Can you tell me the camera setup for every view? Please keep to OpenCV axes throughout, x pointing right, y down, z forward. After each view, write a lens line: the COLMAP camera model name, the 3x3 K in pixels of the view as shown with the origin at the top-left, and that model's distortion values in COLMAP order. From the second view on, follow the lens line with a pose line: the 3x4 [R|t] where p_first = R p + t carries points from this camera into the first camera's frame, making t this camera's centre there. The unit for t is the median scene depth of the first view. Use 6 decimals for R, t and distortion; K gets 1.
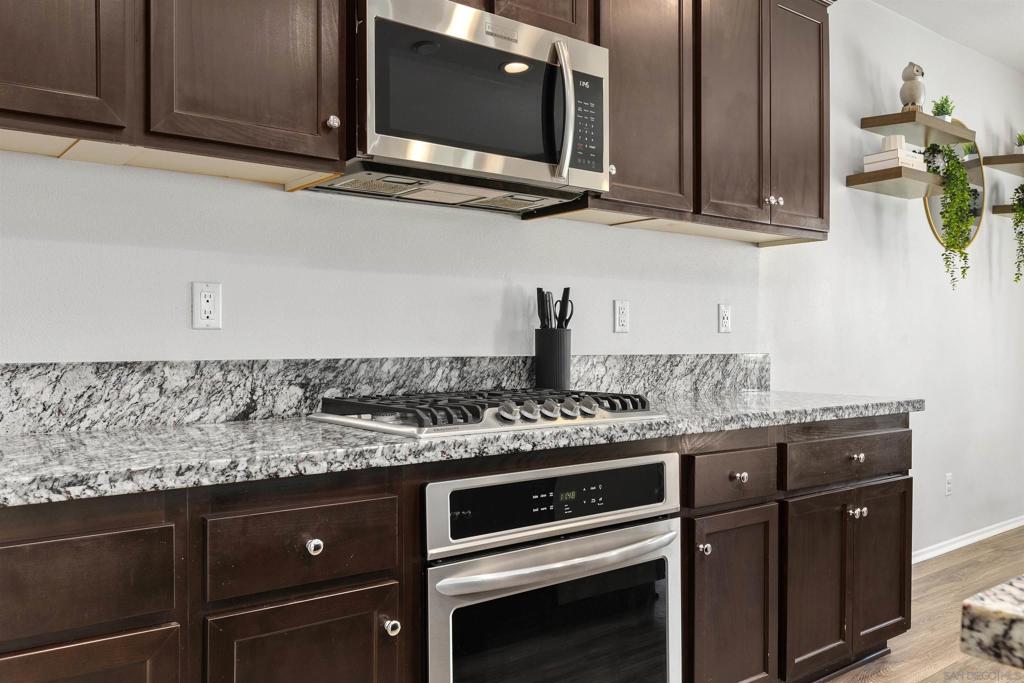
lens RADIAL K [[827.3, 0, 512.0], [0, 827.3, 341.5], [0, 0, 1]] dist [-0.001871, -0.000911]
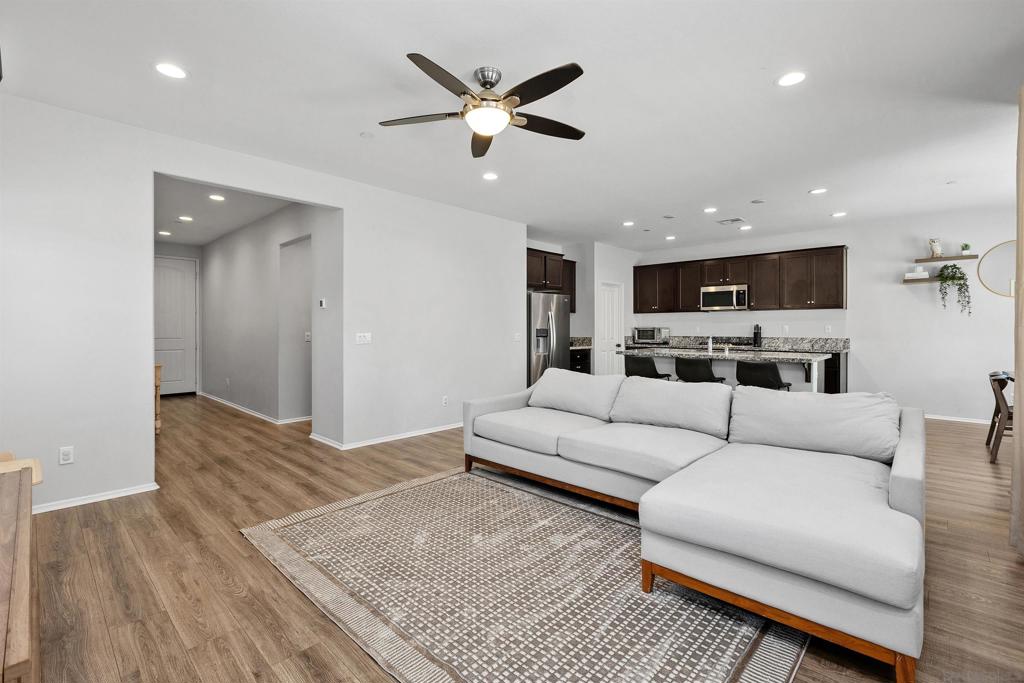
lens RADIAL K [[458.9, 0, 509.7], [0, 458.9, 333.2], [0, 0, 1]] dist [-0.001174, -0.001424]
pose [[0.133488, 0.009652, -0.991003, 2.803986], [-0.002379, 0.999953, 0.009419, -0.032128], [0.991048, 0.001101, 0.133504, -0.991231]]
